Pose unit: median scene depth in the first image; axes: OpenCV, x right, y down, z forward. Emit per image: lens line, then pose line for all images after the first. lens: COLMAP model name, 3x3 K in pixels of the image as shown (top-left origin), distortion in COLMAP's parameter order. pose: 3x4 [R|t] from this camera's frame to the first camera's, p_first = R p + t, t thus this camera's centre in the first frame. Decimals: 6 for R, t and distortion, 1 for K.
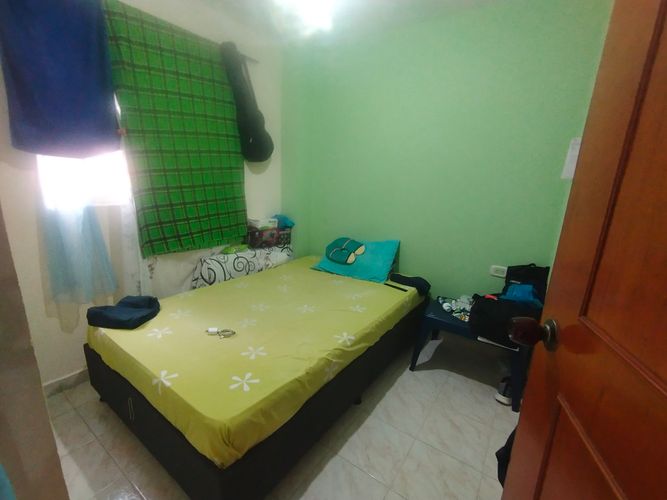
lens RADIAL K [[301.6, 0, 337.1], [0, 301.6, 253.4], [0, 0, 1]] dist [-0.041596, 0.023916]
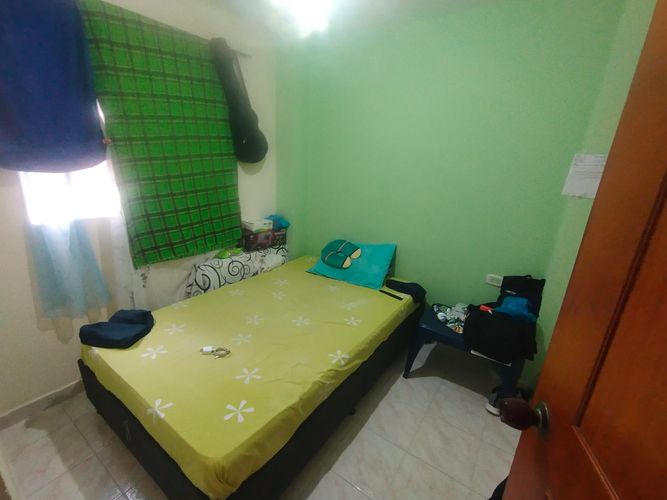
lens RADIAL K [[301.6, 0, 337.1], [0, 301.6, 253.4], [0, 0, 1]] dist [-0.041596, 0.023916]
pose [[0.999941, 0.006423, 0.008775, 0.006808], [-0.006984, 0.997828, 0.065507, -0.106257], [-0.008335, -0.065564, 0.997814, 0.015833]]
